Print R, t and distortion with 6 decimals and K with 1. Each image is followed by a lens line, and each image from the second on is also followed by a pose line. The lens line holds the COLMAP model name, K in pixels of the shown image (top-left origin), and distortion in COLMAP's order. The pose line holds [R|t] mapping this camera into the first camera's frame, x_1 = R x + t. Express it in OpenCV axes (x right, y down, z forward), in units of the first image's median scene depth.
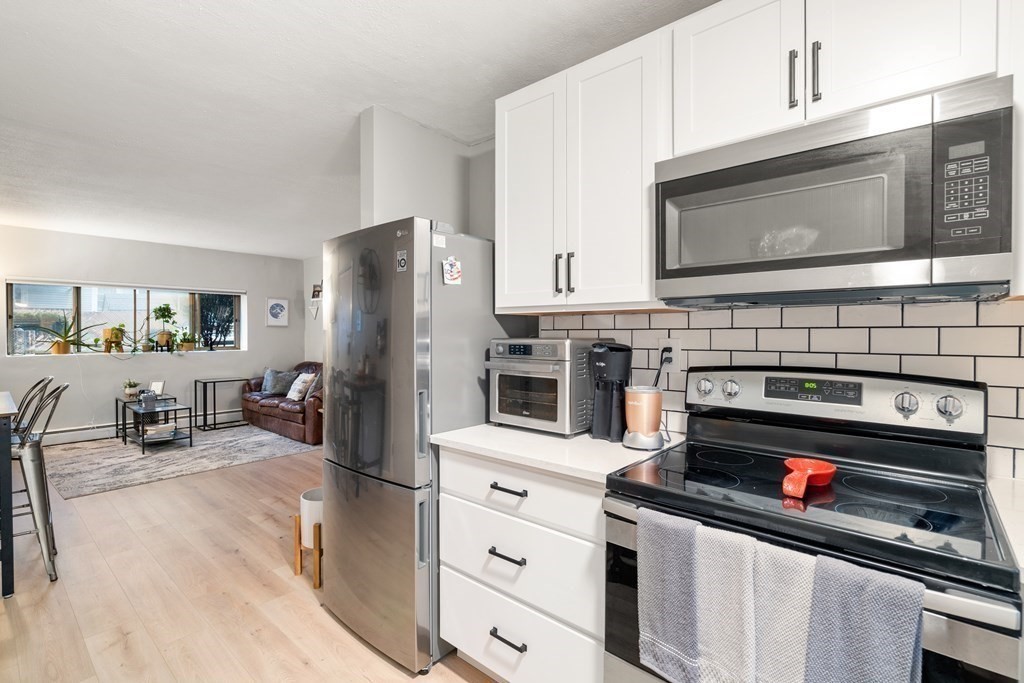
lens RADIAL K [[471.2, 0, 513.8], [0, 471.2, 336.7], [0, 0, 1]] dist [-0.000751, 0.000398]
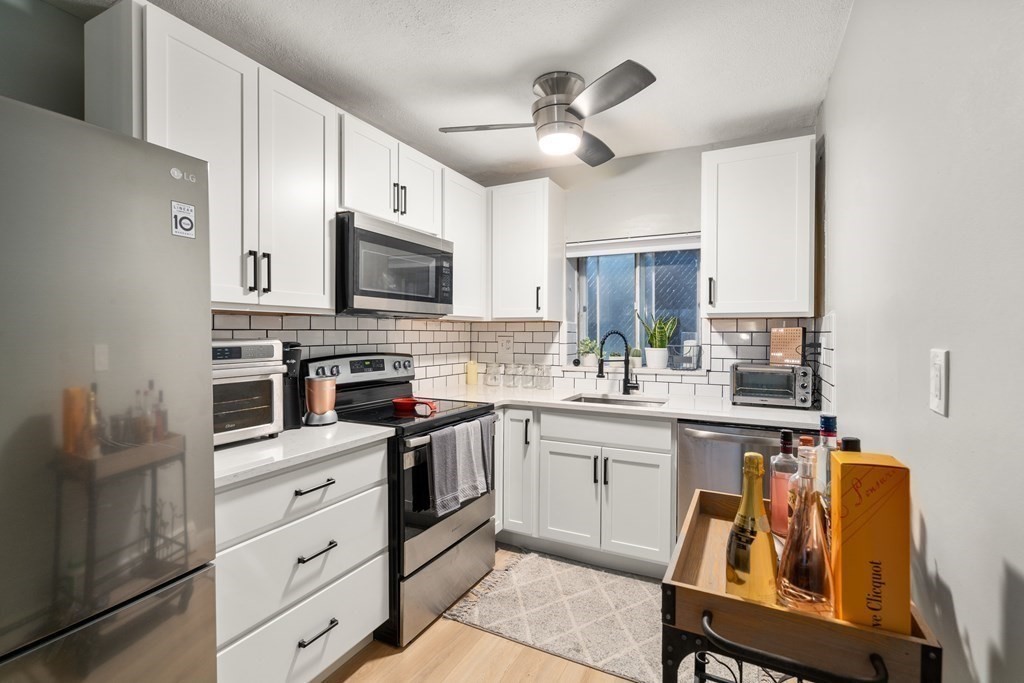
lens RADIAL K [[471.2, 0, 513.8], [0, 471.2, 336.7], [0, 0, 1]] dist [-0.000751, 0.000398]
pose [[-0.247666, -0.007440, 0.968817, -0.279746], [0.007189, 0.999929, 0.009517, -0.001791], [-0.968819, 0.009322, -0.247595, 0.211300]]
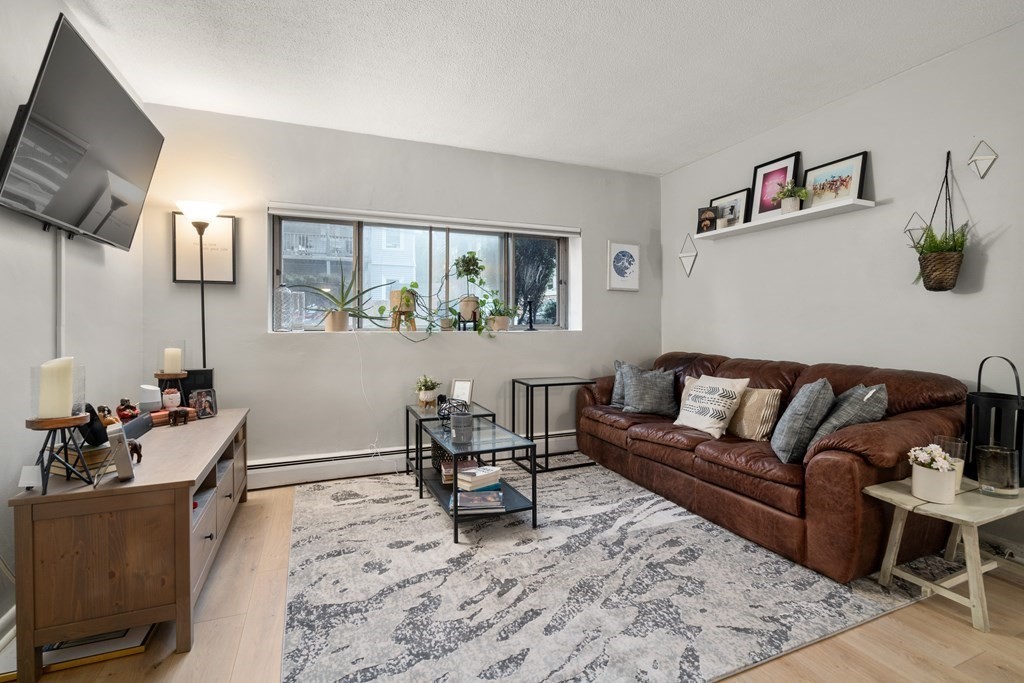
lens RADIAL K [[474.9, 0, 513.9], [0, 474.9, 327.7], [0, 0, 1]] dist [-0.001548, 0.000147]
pose [[0.895242, 0.000289, -0.445581, -0.449751], [-0.002372, 0.999989, -0.004117, 0.033060], [0.445574, 0.004742, 0.895232, 0.516107]]
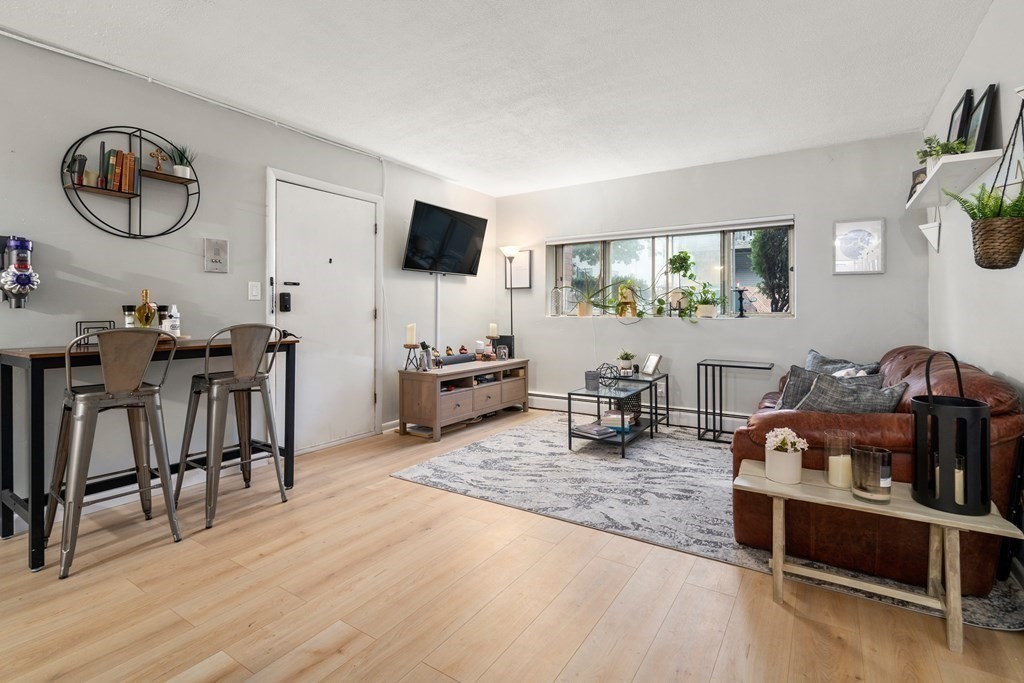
lens RADIAL K [[481.8, 0, 509.3], [0, 481.8, 316.8], [0, 0, 1]] dist [0.001776, 0.000089]
pose [[0.133606, 0.008256, -0.991000, -0.039314], [-0.011688, 0.999909, 0.006754, 0.032141], [0.990966, 0.010680, 0.133690, 0.687210]]
